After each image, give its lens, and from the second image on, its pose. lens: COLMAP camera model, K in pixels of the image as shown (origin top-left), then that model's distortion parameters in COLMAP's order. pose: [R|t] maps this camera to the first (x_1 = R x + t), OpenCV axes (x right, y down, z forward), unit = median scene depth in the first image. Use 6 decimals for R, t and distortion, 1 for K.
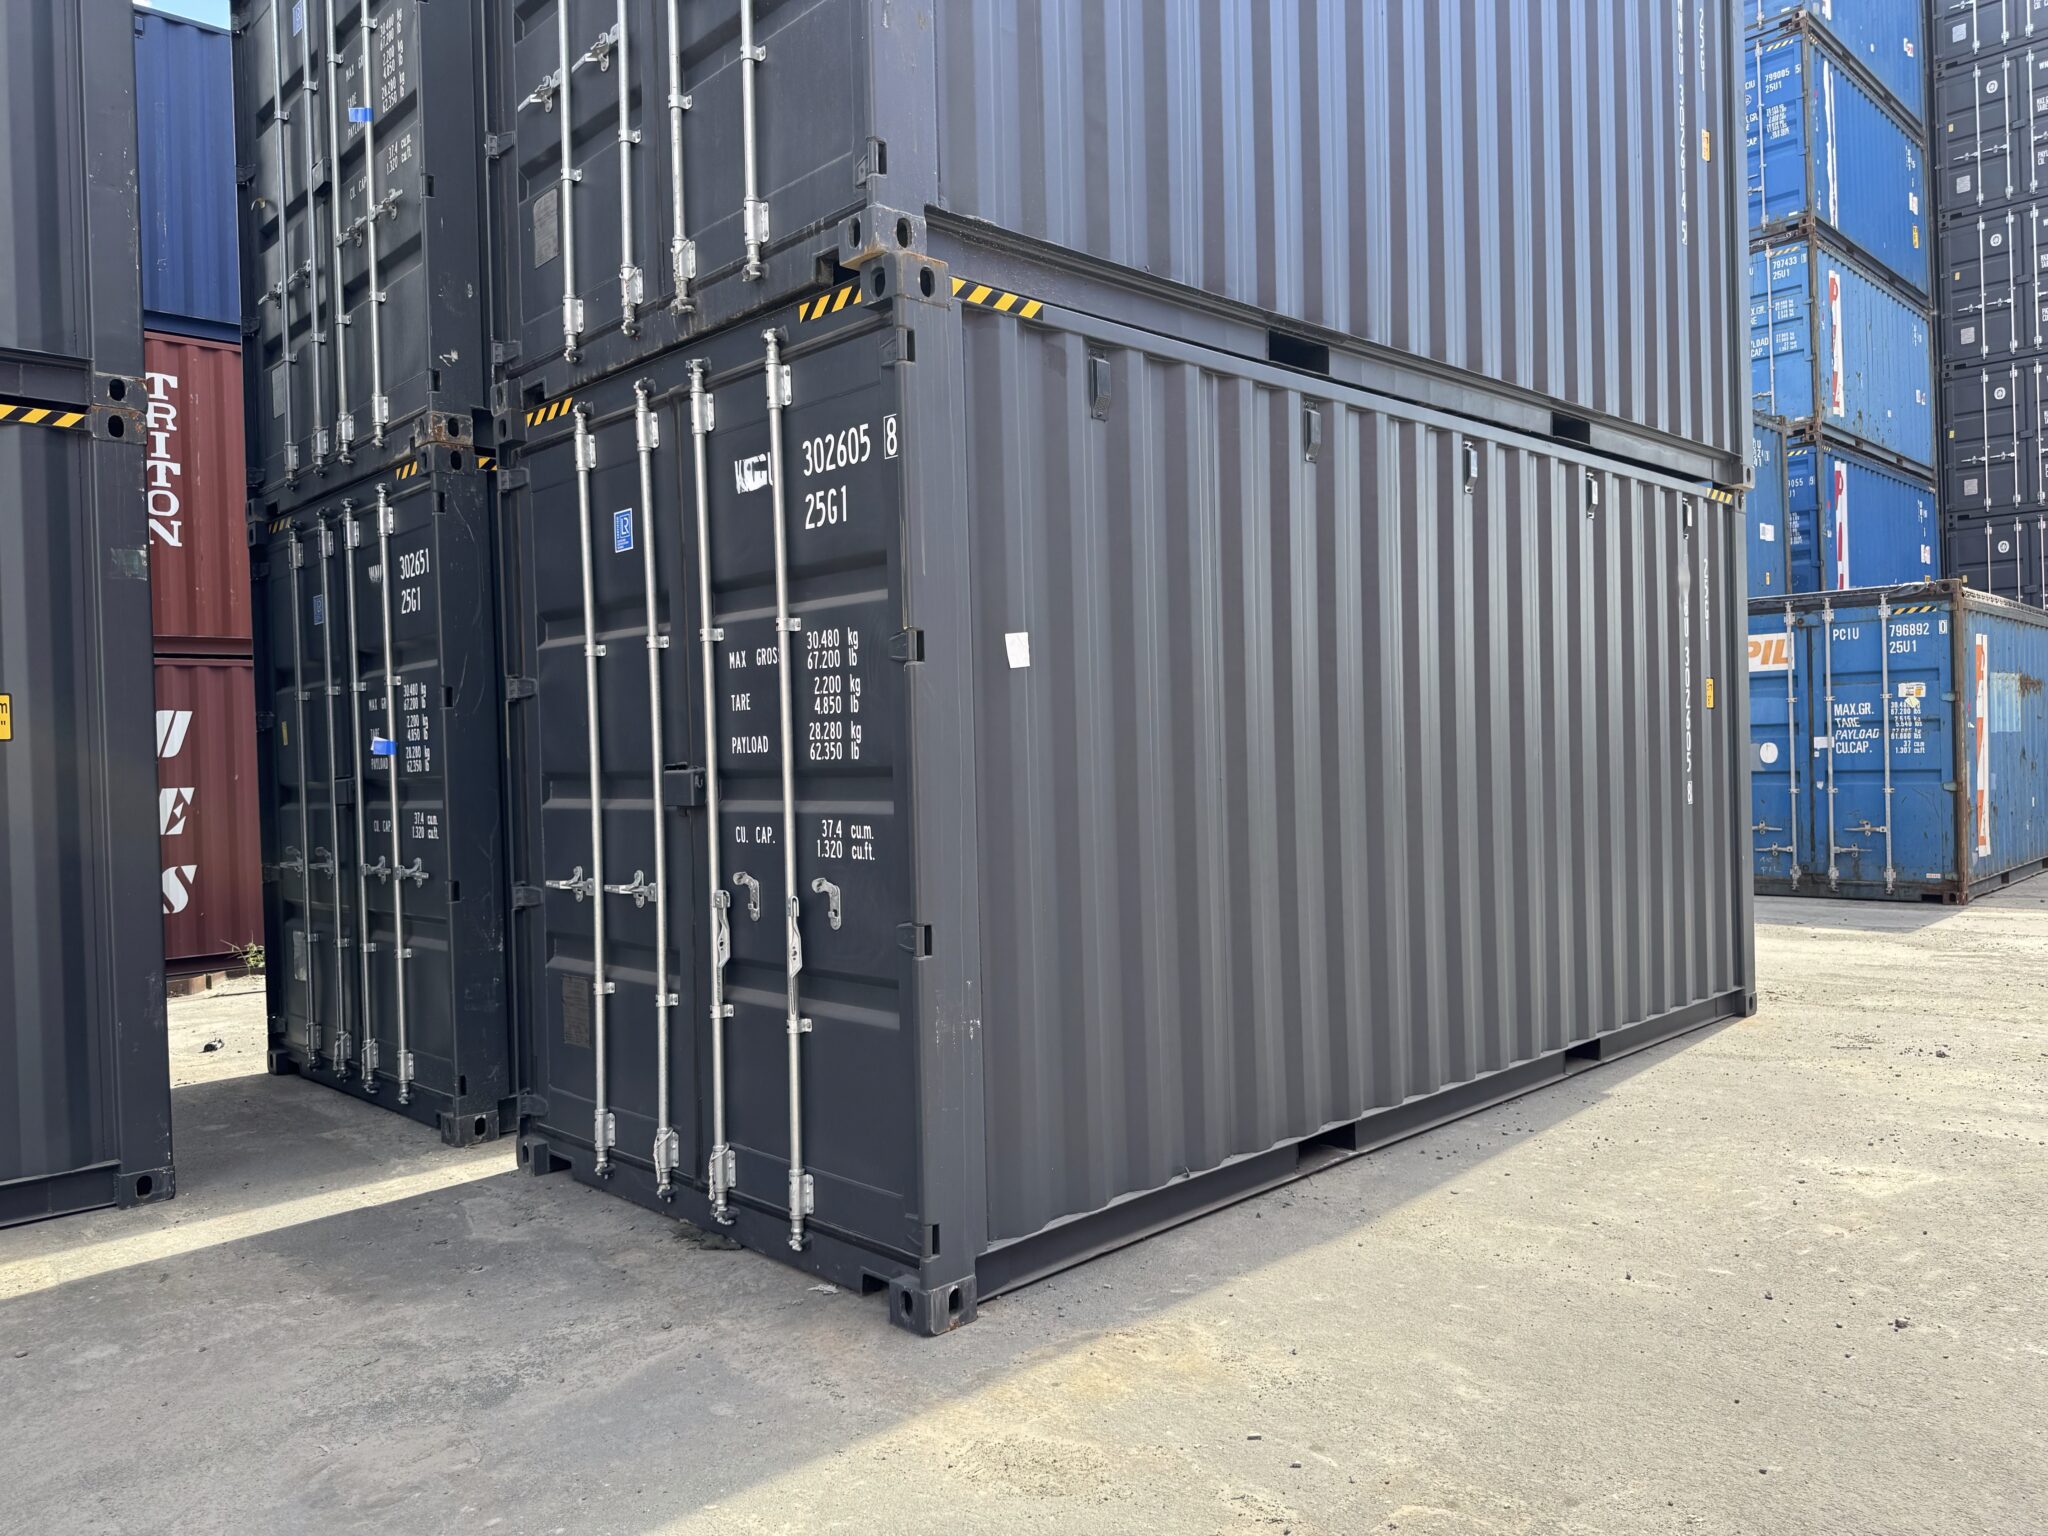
lens RADIAL K [[1448.2, 0, 1024.0], [0, 1448.2, 768.0], [0, 0, 1]] dist [-0.000566, -0.006720]
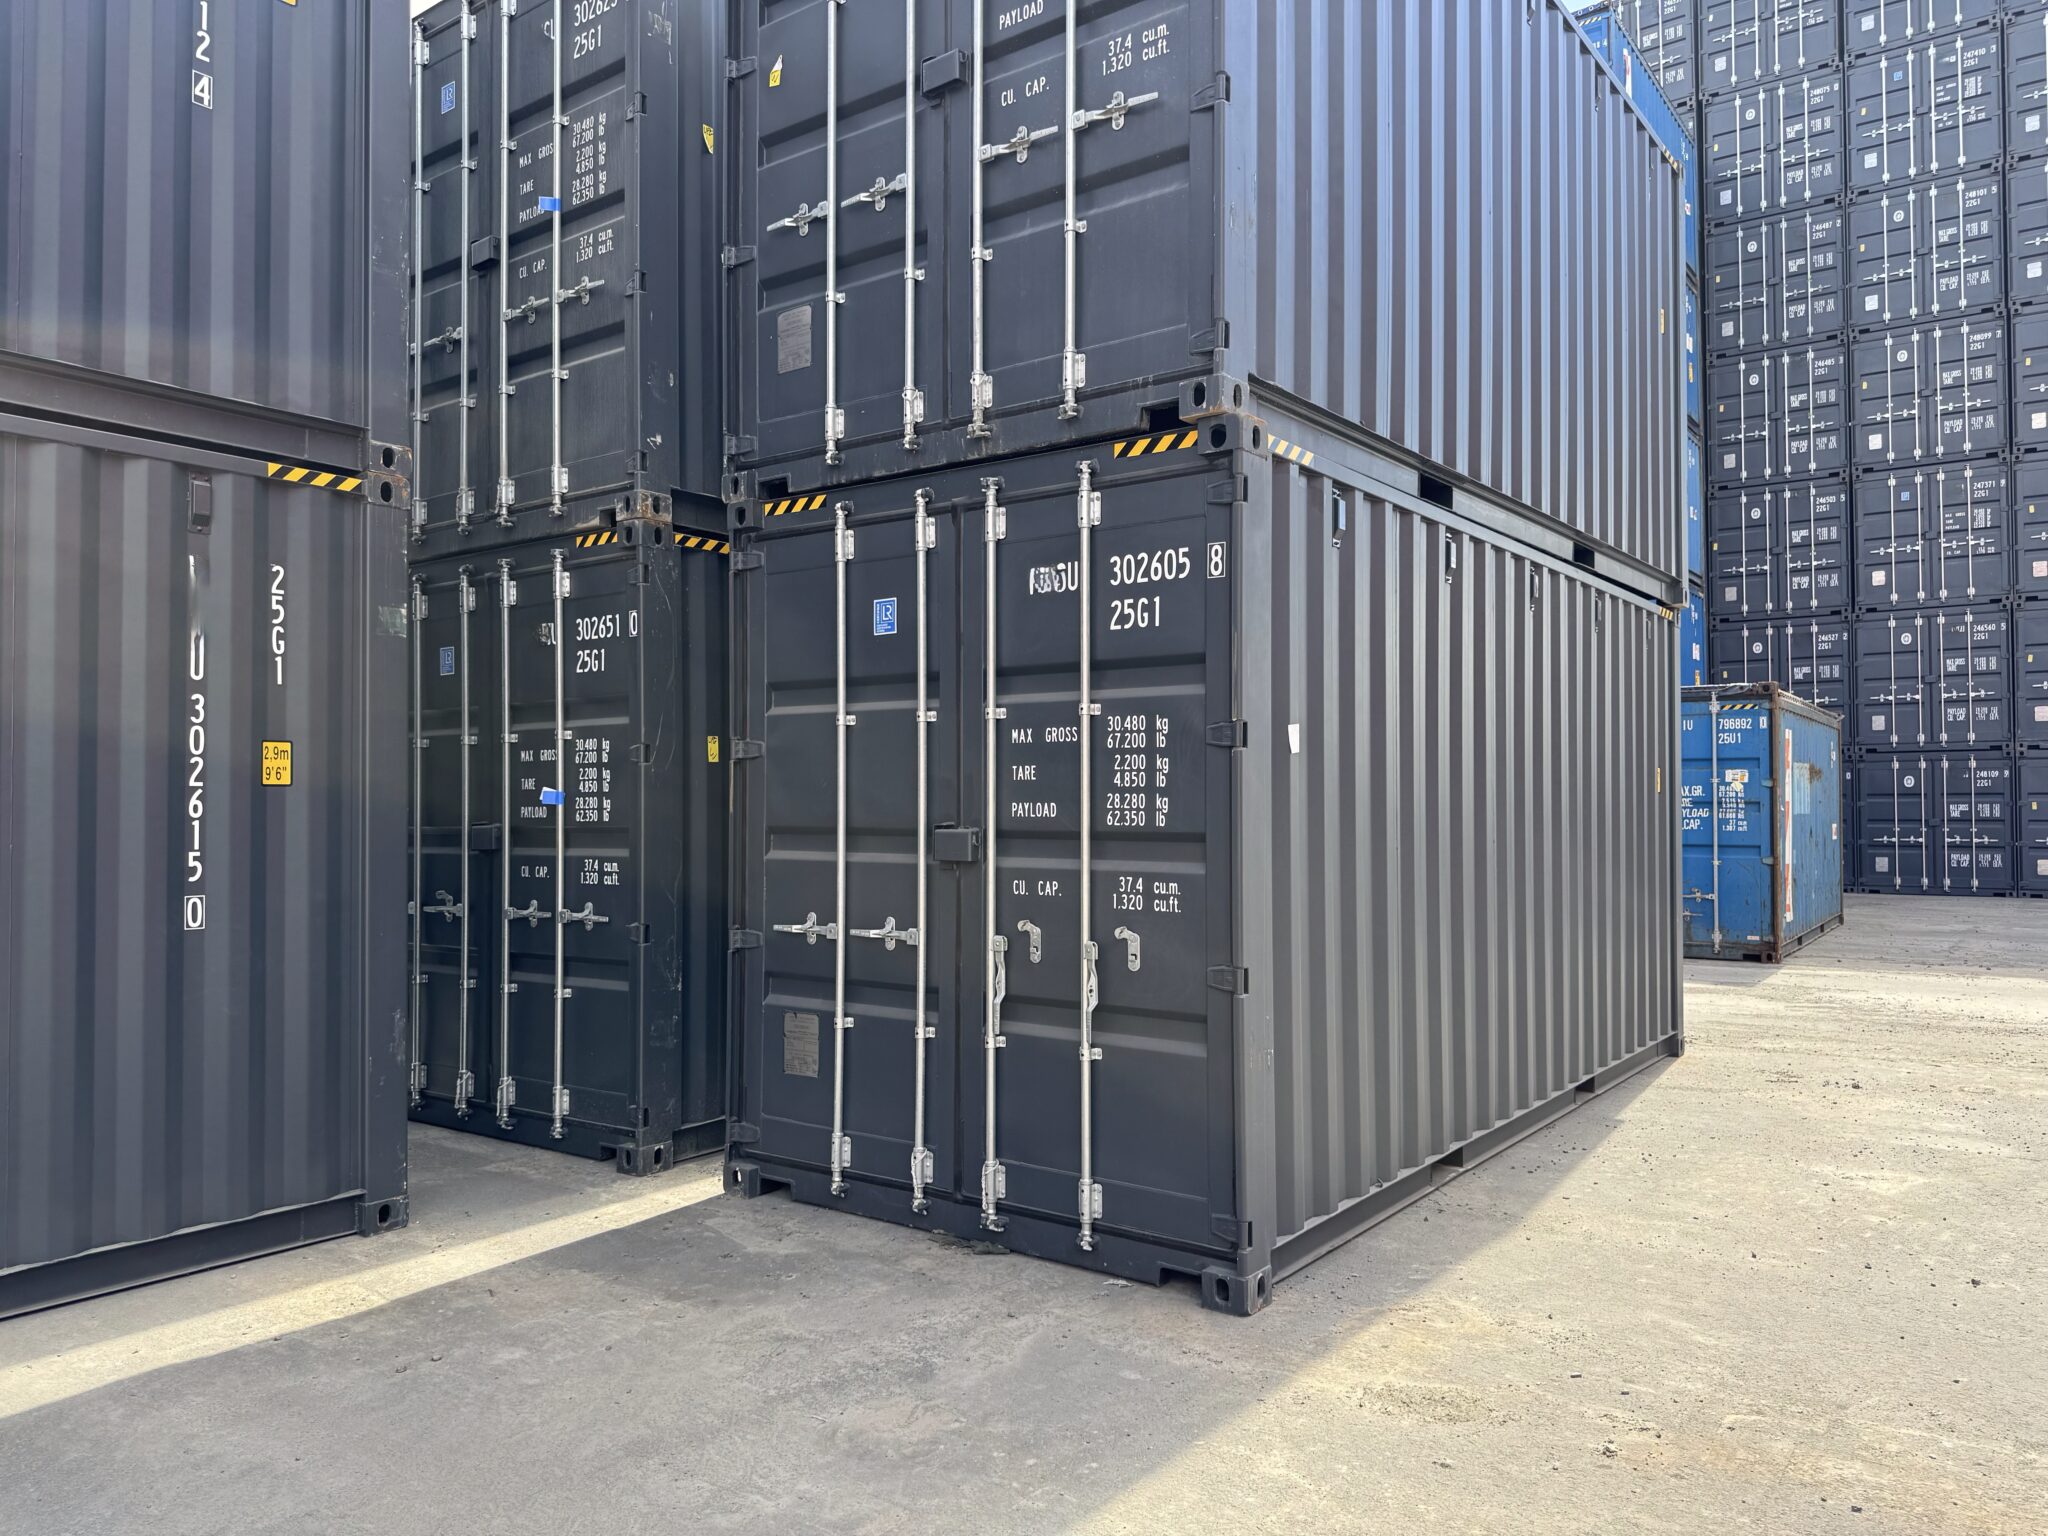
lens RADIAL K [[1435.6, 0, 1024.0], [0, 1435.6, 768.0], [0, 0, 1]] dist [0.036052, -0.056905]
pose [[0.986987, 0.030898, 0.157804, -0.358660], [-0.025133, 0.998946, -0.038398, -0.005066], [-0.158824, 0.033932, 0.986724, -0.124432]]
